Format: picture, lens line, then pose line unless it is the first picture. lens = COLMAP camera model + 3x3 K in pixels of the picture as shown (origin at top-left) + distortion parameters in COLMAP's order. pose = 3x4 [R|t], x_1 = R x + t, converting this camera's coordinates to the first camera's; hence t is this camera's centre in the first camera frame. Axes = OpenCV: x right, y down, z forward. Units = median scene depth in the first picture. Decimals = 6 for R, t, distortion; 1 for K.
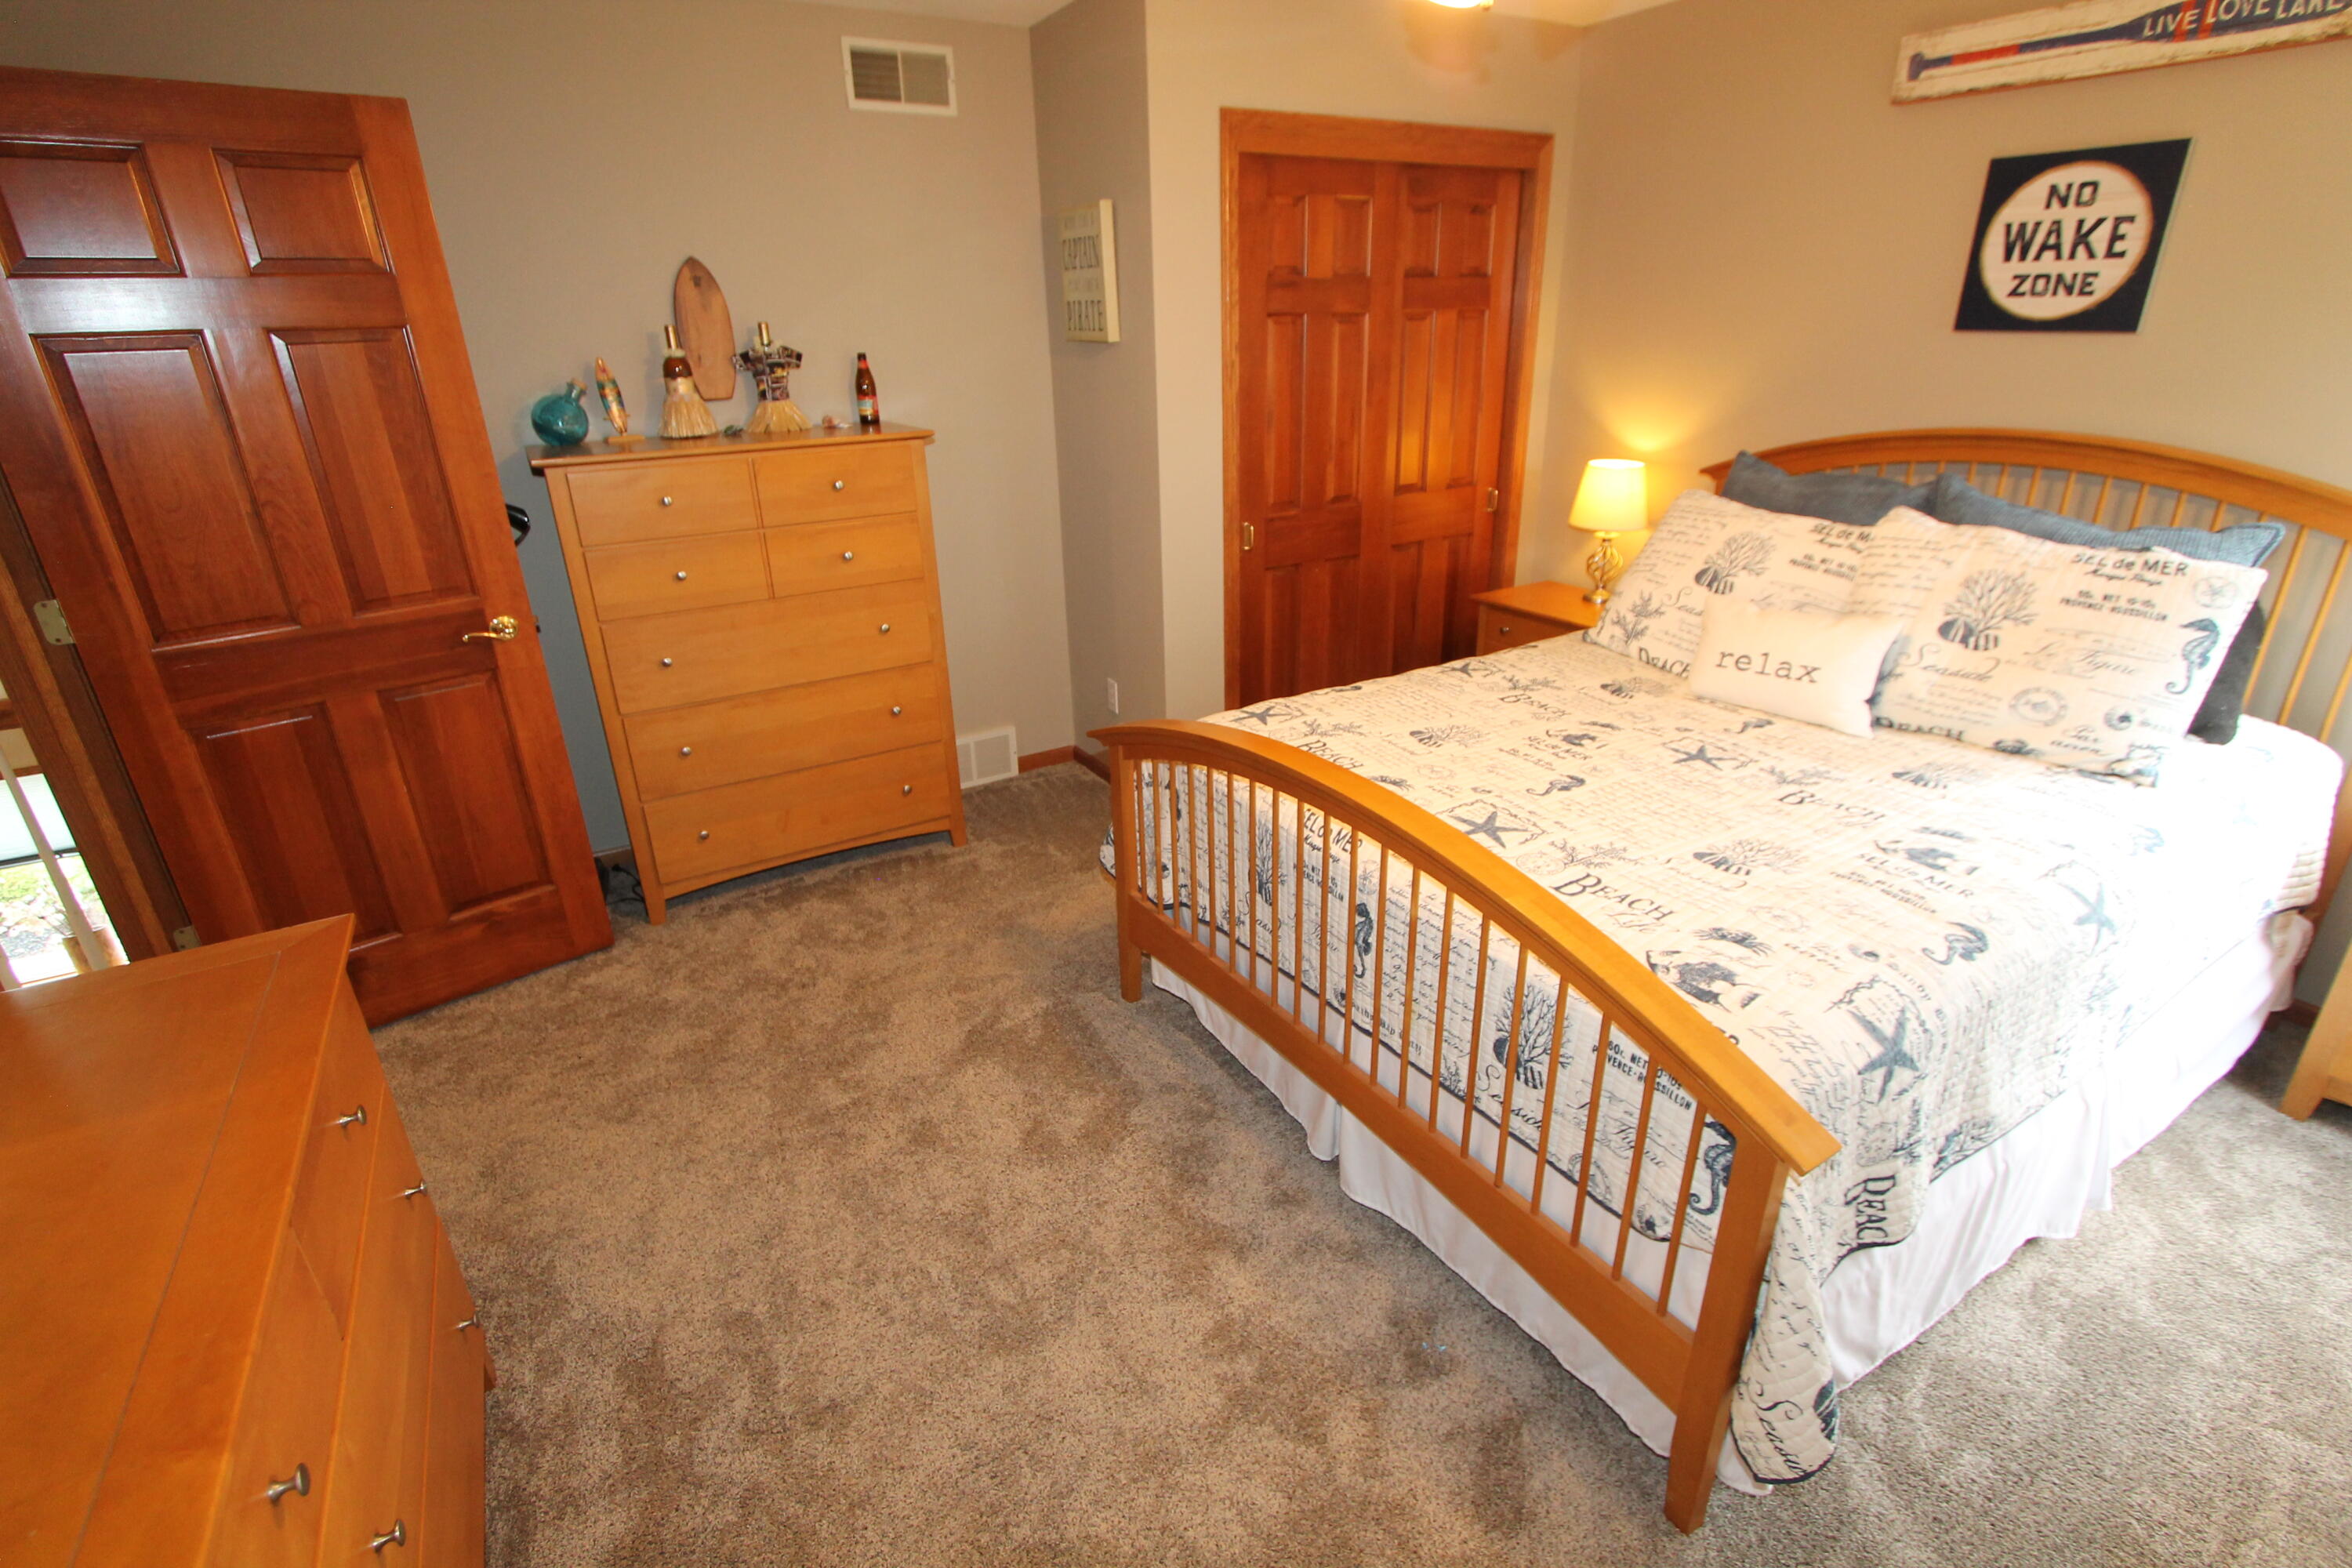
lens RADIAL K [[1100.7, 0, 1172.2], [0, 1100.7, 782.5], [0, 0, 1]] dist [-0.019487, 0.002624]
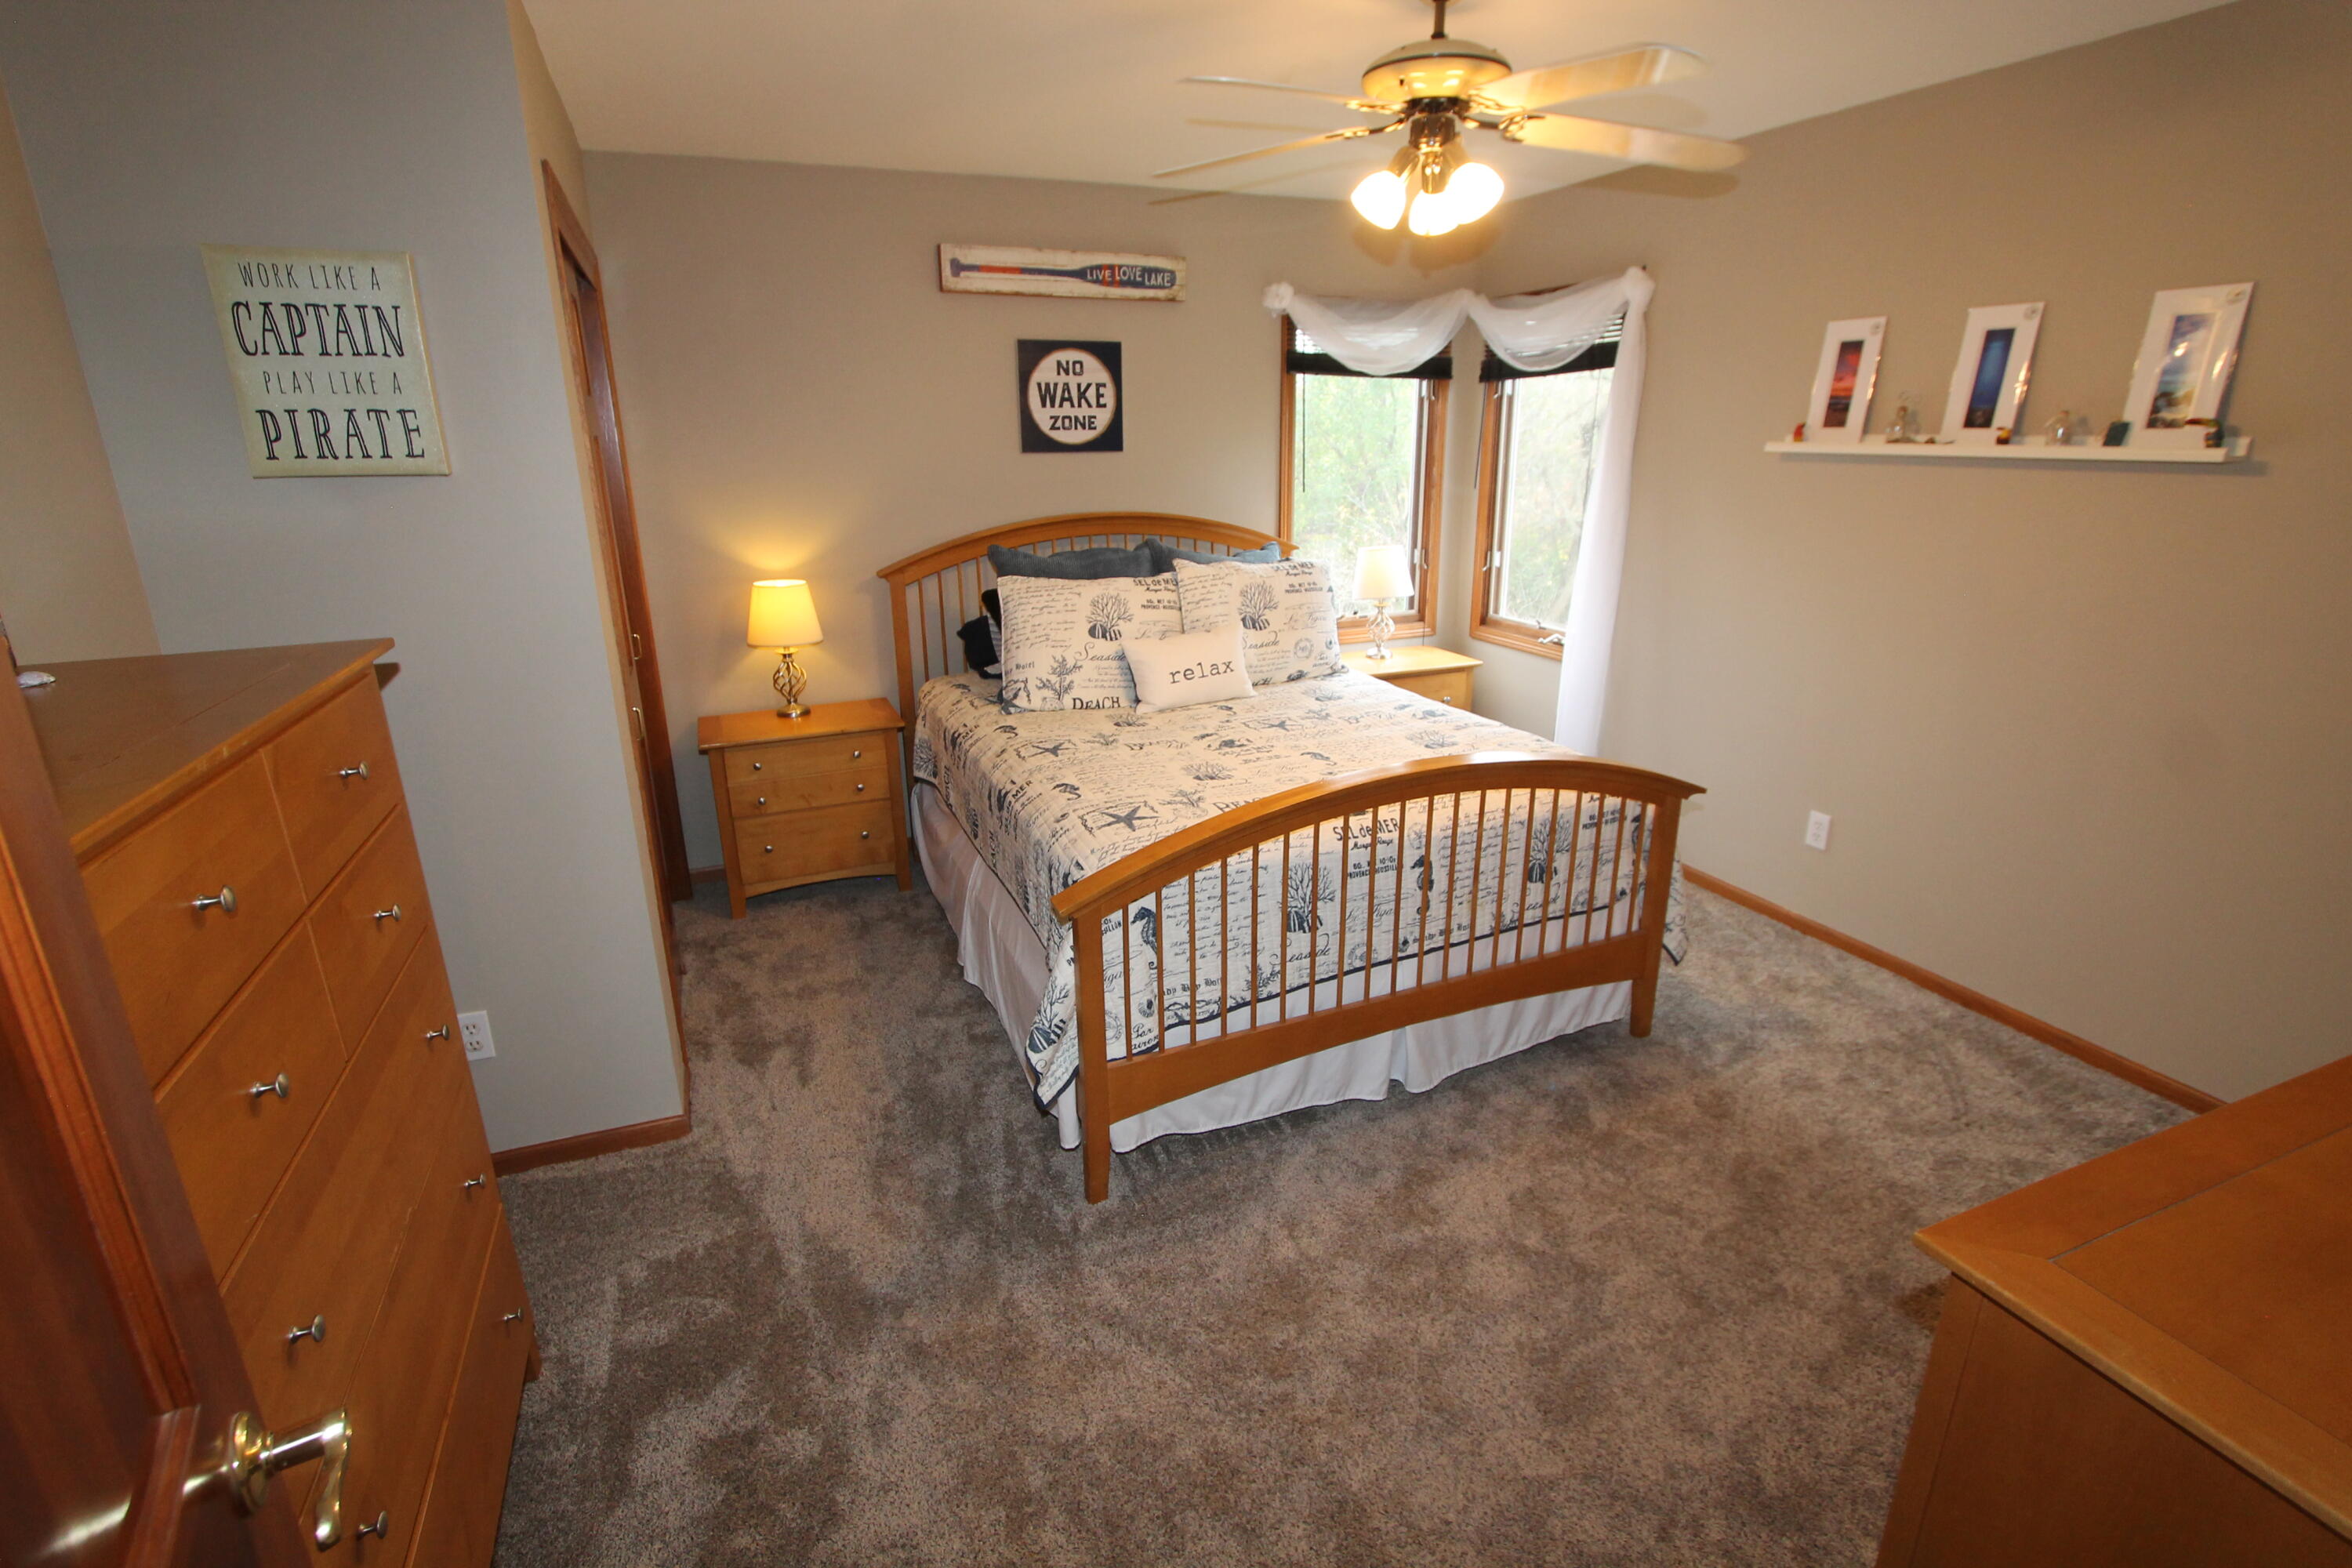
lens RADIAL K [[1100.7, 0, 1168.9], [0, 1100.7, 778.5], [0, 0, 1]] dist [-0.019487, 0.002624]
pose [[0.131882, -0.275970, 0.952076, -0.846467], [0.394431, 0.895765, 0.205011, -0.281290], [-0.909413, 0.348491, 0.226986, 0.722547]]
